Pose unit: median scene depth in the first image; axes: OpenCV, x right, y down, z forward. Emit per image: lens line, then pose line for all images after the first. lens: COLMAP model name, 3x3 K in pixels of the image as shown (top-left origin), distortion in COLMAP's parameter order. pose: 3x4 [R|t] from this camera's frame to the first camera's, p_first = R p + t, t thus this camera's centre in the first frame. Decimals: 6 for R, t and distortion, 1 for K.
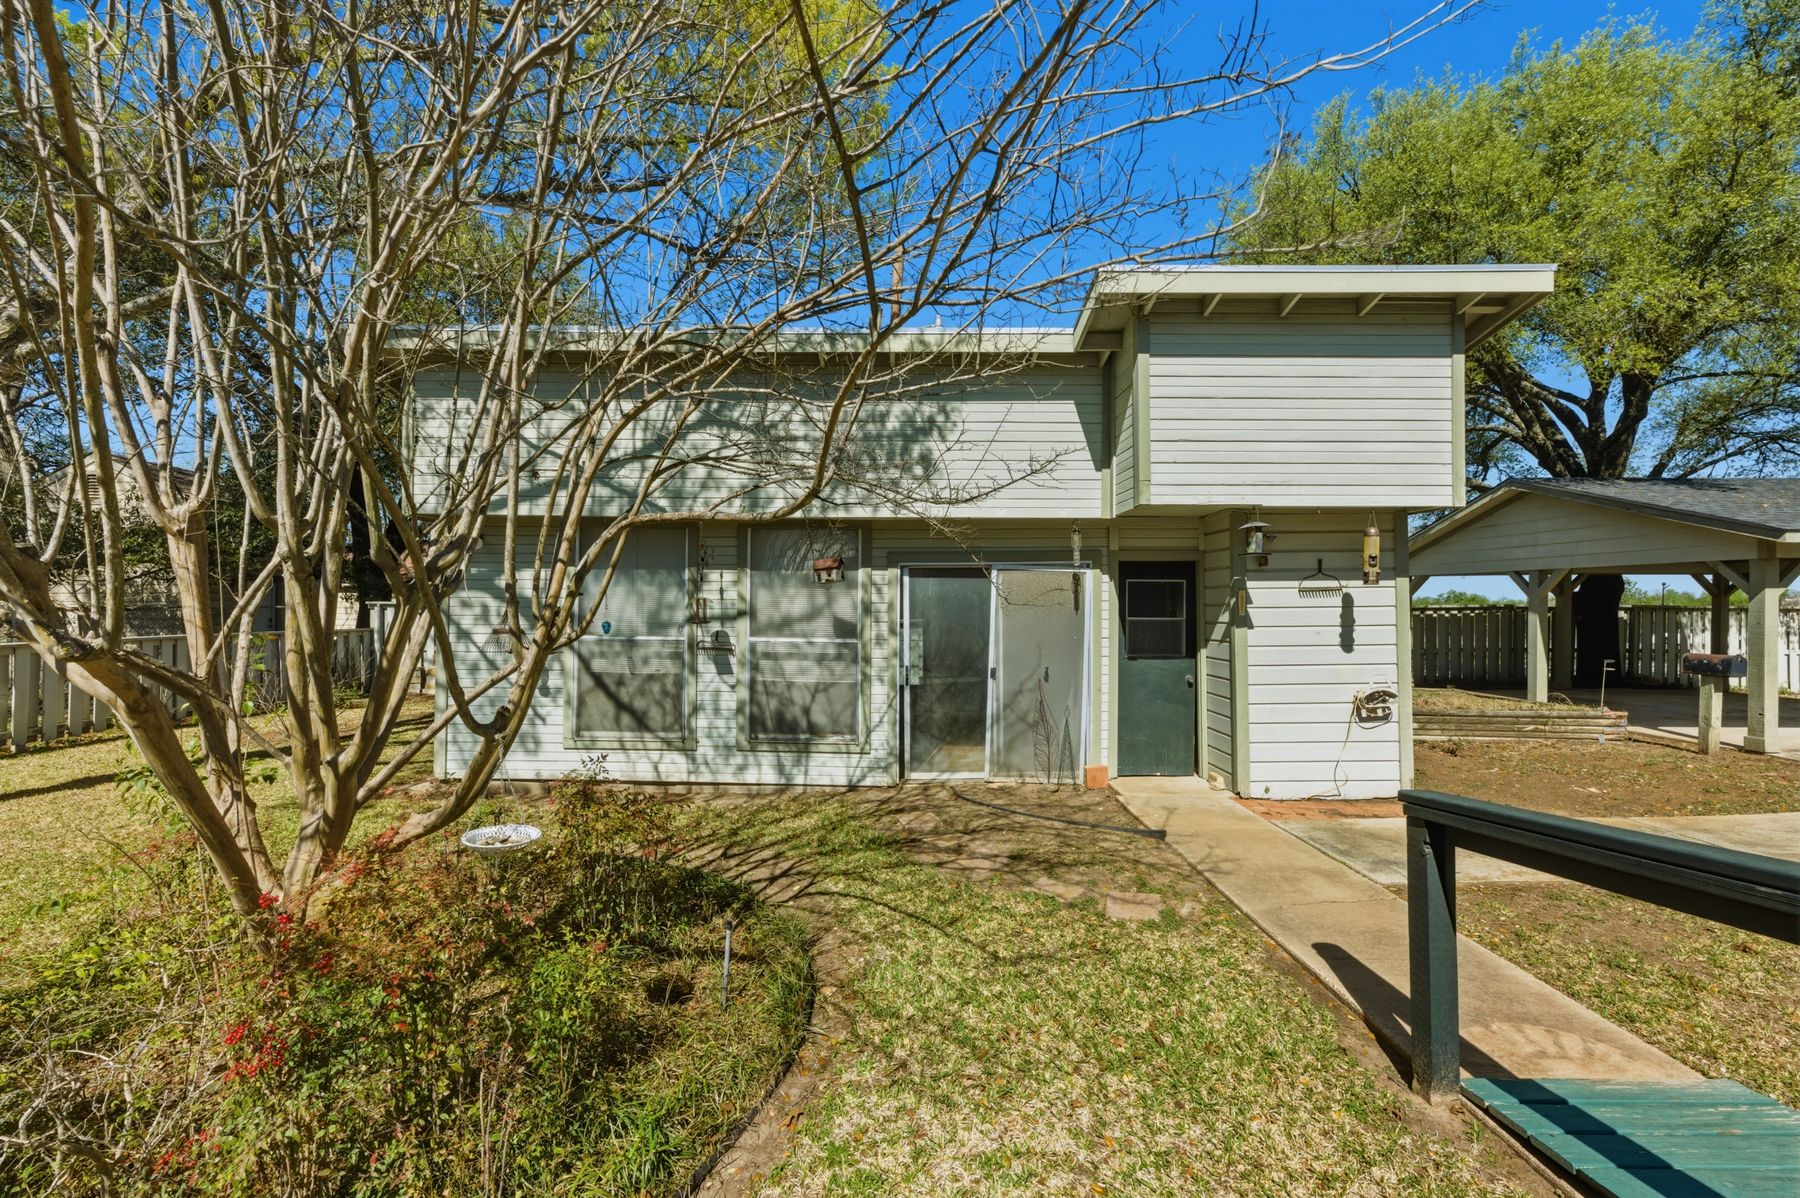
lens RADIAL K [[713.6, 0, 902.6], [0, 713.6, 606.3], [0, 0, 1]] dist [-0.000973, 0.000285]
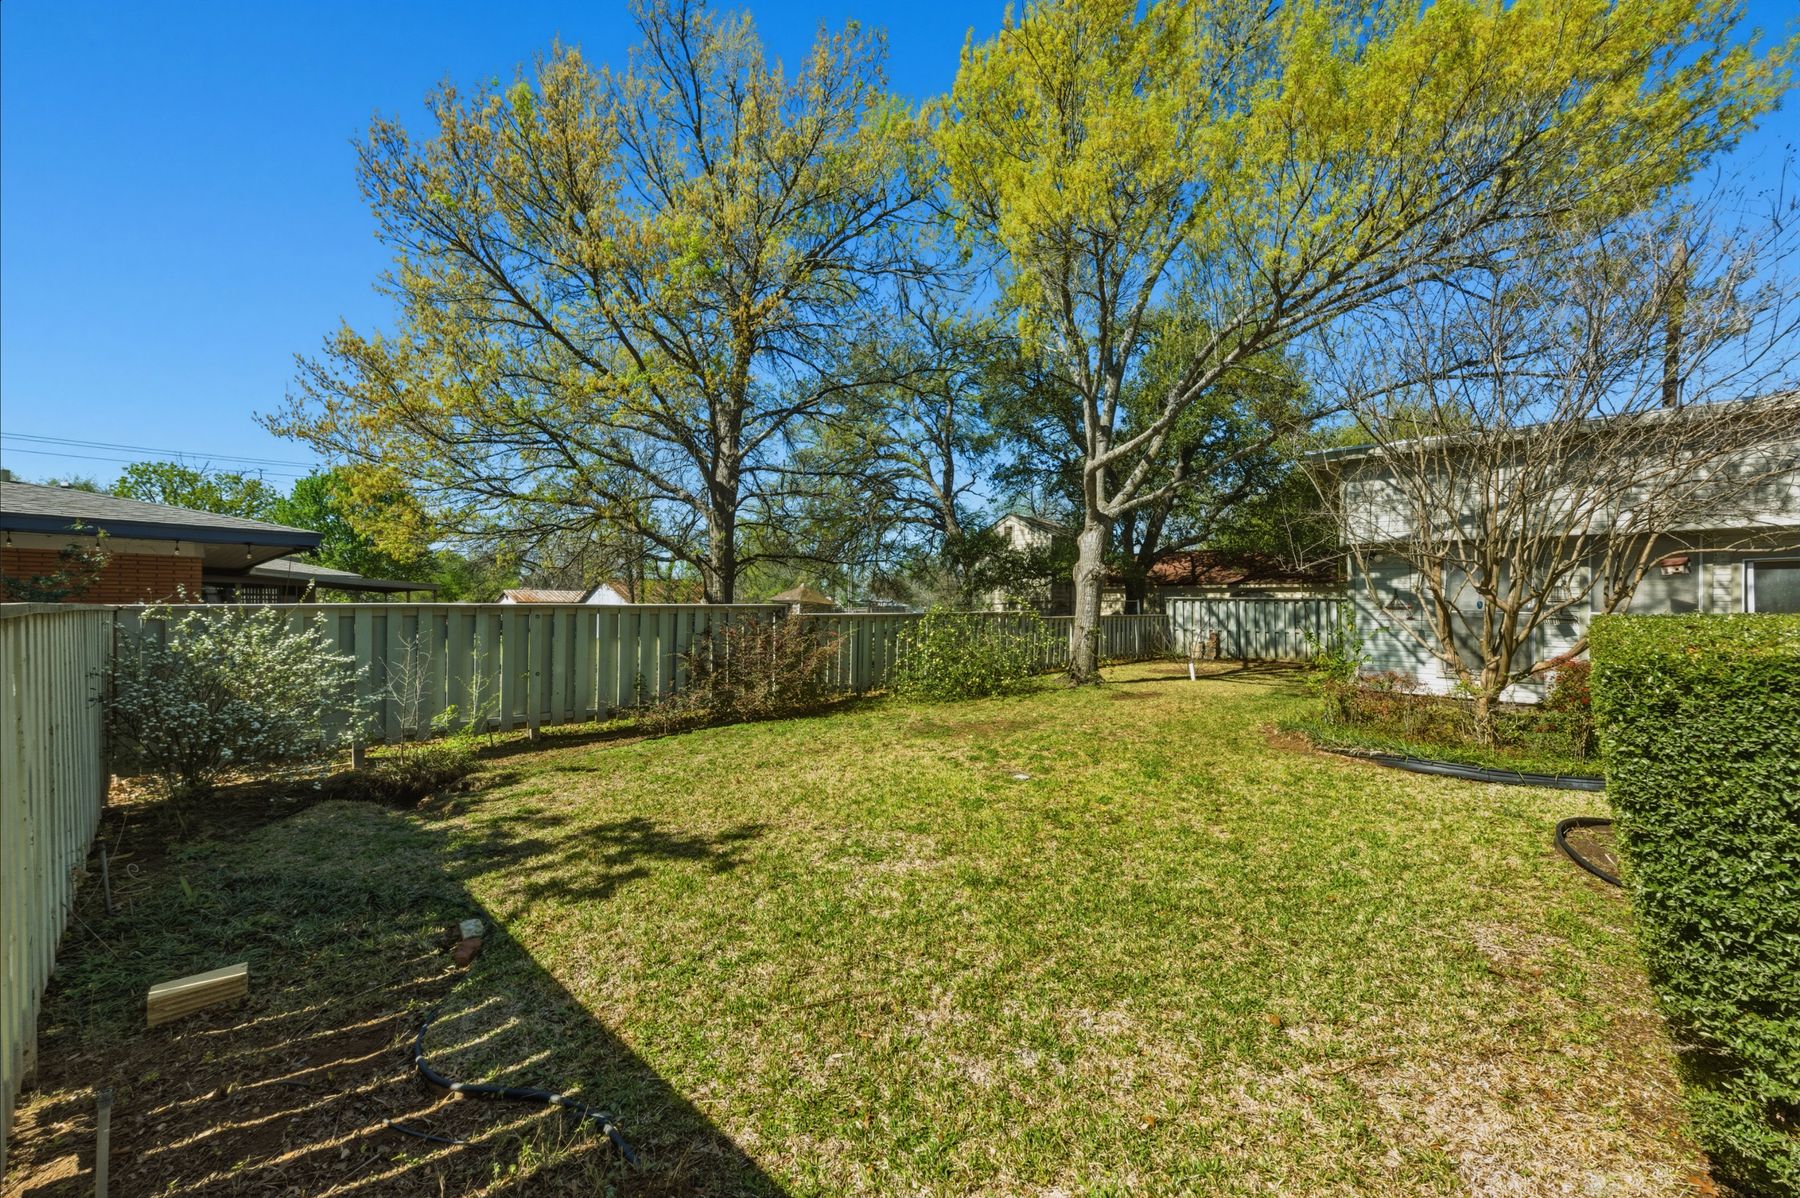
lens RADIAL K [[713.6, 0, 902.6], [0, 713.6, 606.3], [0, 0, 1]] dist [-0.000973, 0.000285]
pose [[0.723177, -0.000554, -0.690663, -0.217198], [-0.002430, 0.999991, -0.003347, 0.029234], [0.690659, 0.004099, 0.723169, -1.103341]]
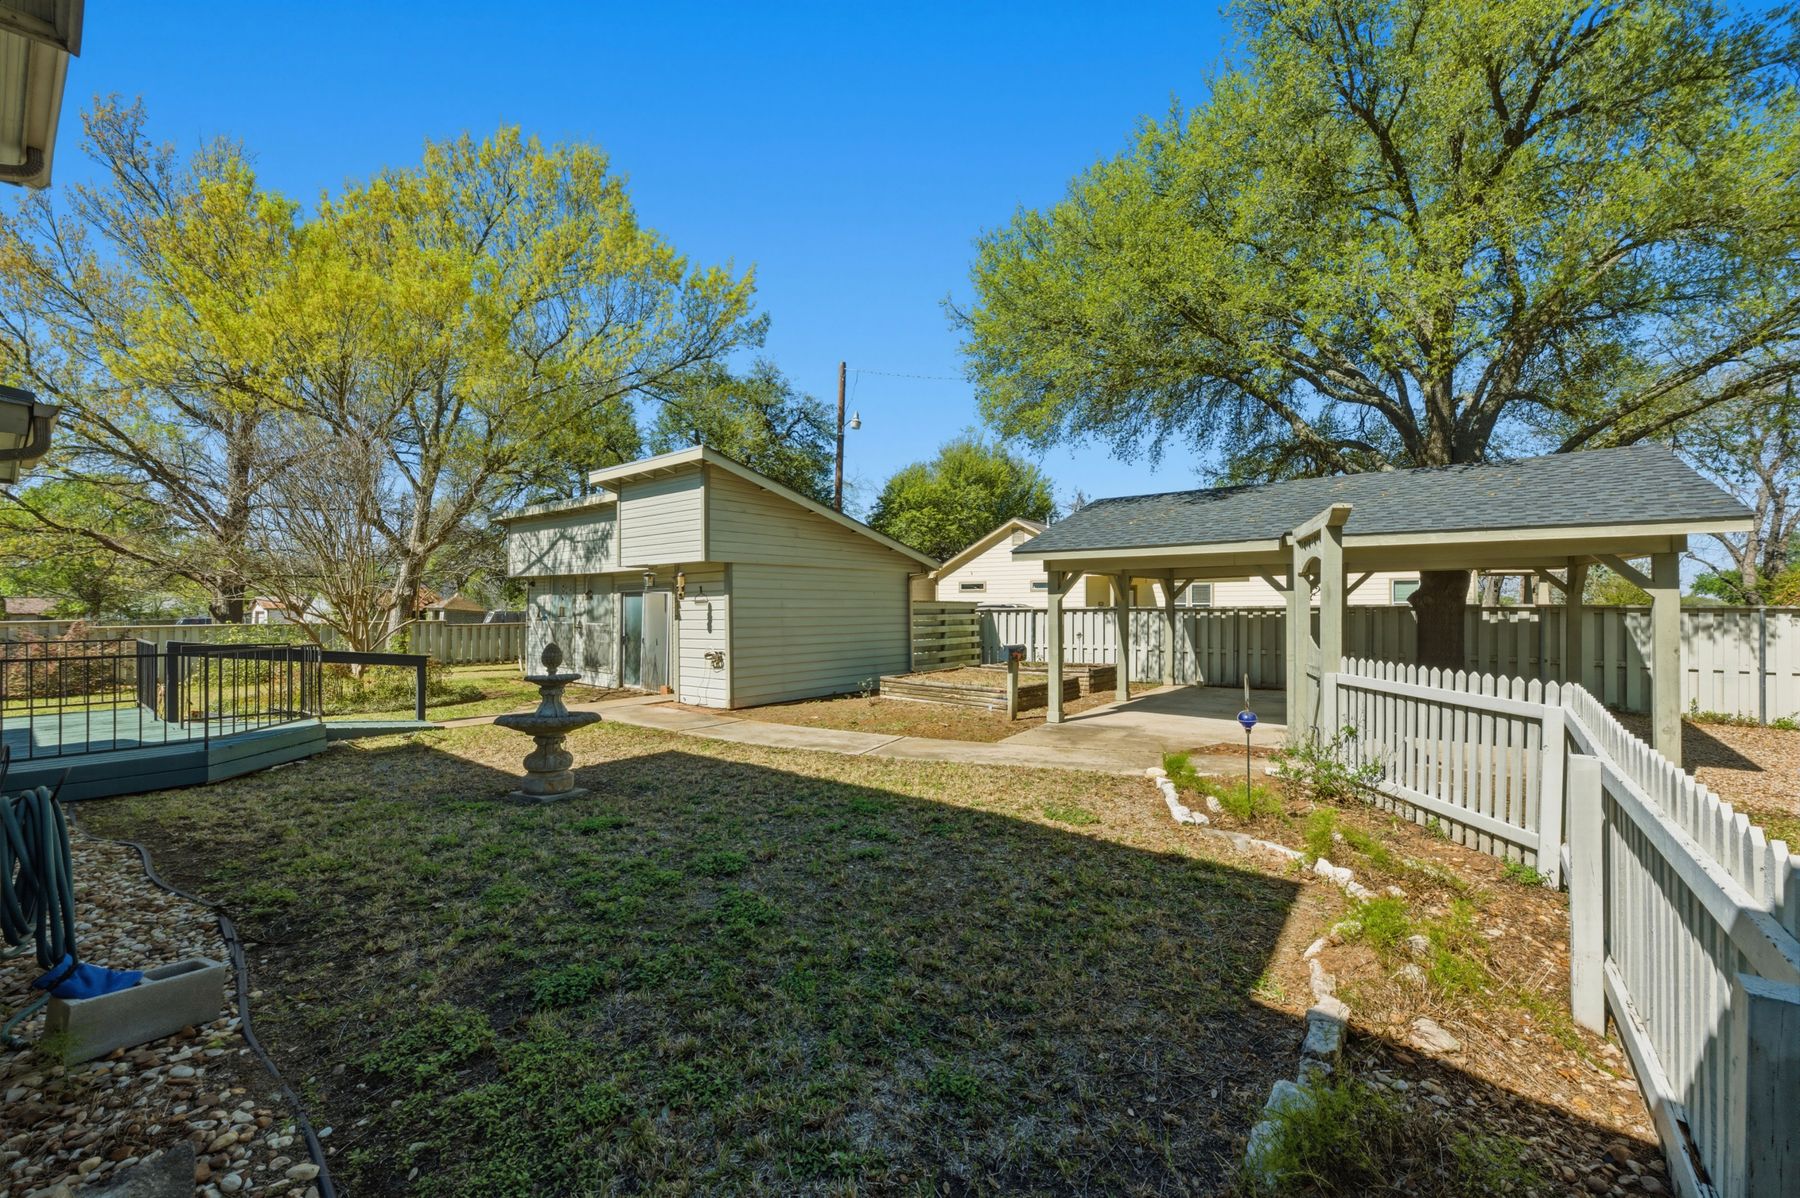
lens RADIAL K [[713.6, 0, 902.6], [0, 713.6, 606.3], [0, 0, 1]] dist [-0.000973, 0.000285]
pose [[0.785486, -0.002342, -0.618875, 2.134664], [-0.000576, 0.999990, -0.004515, -0.000864], [0.618879, 0.003903, 0.785477, -0.227309]]
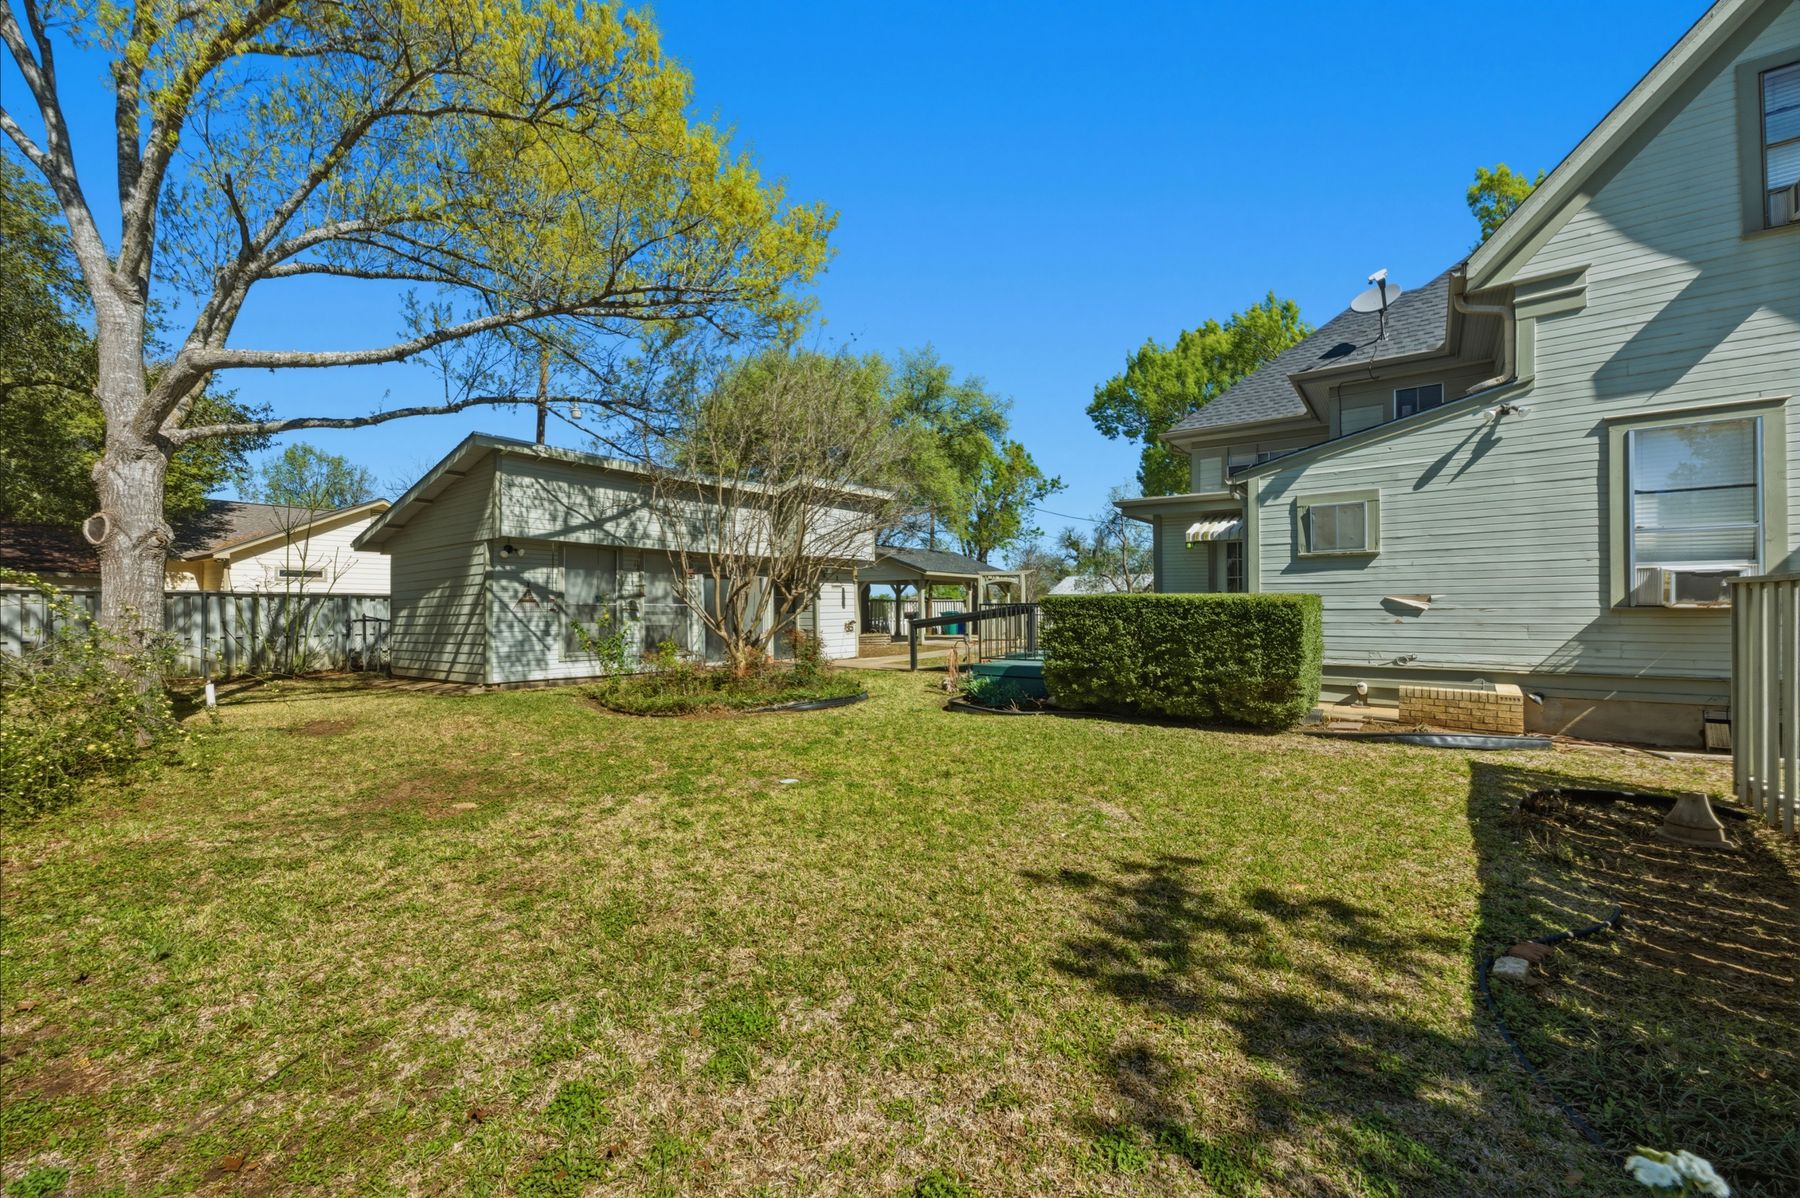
lens RADIAL K [[713.6, 0, 902.6], [0, 713.6, 606.3], [0, 0, 1]] dist [-0.000973, 0.000285]
pose [[0.607895, -0.006448, 0.793991, -1.439789], [0.012952, 0.999915, -0.001795, 0.061144], [-0.793912, 0.011375, 0.607927, -0.899547]]
